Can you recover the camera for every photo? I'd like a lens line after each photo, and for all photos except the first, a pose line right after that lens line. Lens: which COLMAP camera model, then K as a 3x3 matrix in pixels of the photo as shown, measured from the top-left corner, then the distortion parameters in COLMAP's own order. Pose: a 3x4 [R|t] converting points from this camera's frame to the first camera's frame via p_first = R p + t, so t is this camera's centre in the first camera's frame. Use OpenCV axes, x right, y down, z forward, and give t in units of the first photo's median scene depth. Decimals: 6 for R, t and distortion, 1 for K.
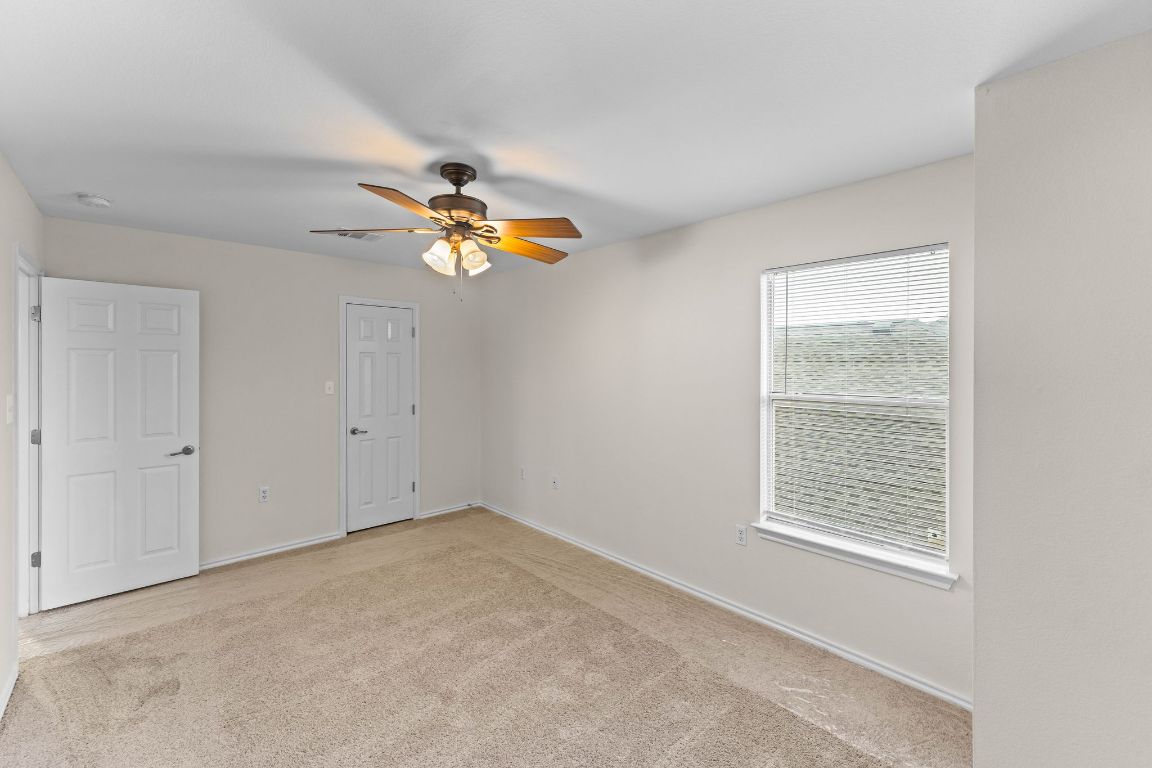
lens RADIAL K [[475.8, 0, 582.0], [0, 475.8, 362.9], [0, 0, 1]] dist [0.000205, -0.000253]
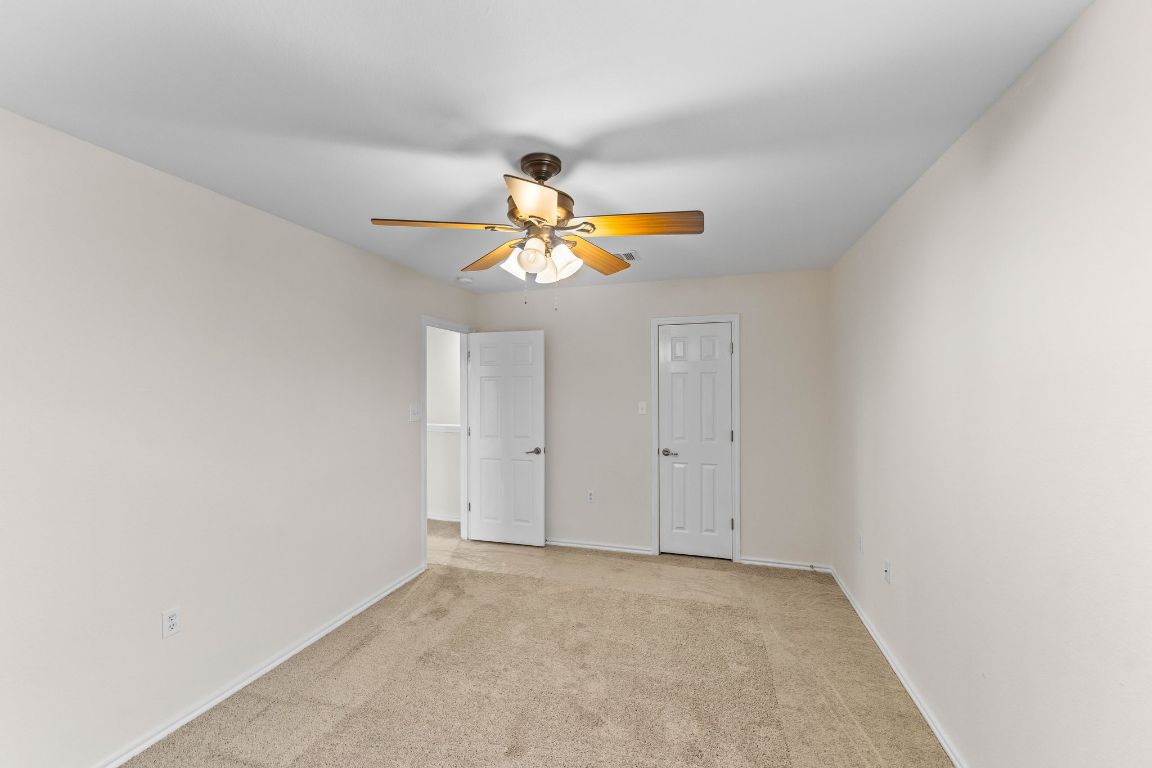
lens RADIAL K [[474.2, 0, 569.3], [0, 474.2, 387.4], [0, 0, 1]] dist [0.001199, 0.000151]
pose [[0.484488, -0.005025, -0.874783, 0.351183], [0.009525, 0.999955, -0.000469, 0.007183], [0.874746, -0.008105, 0.484514, 0.410479]]
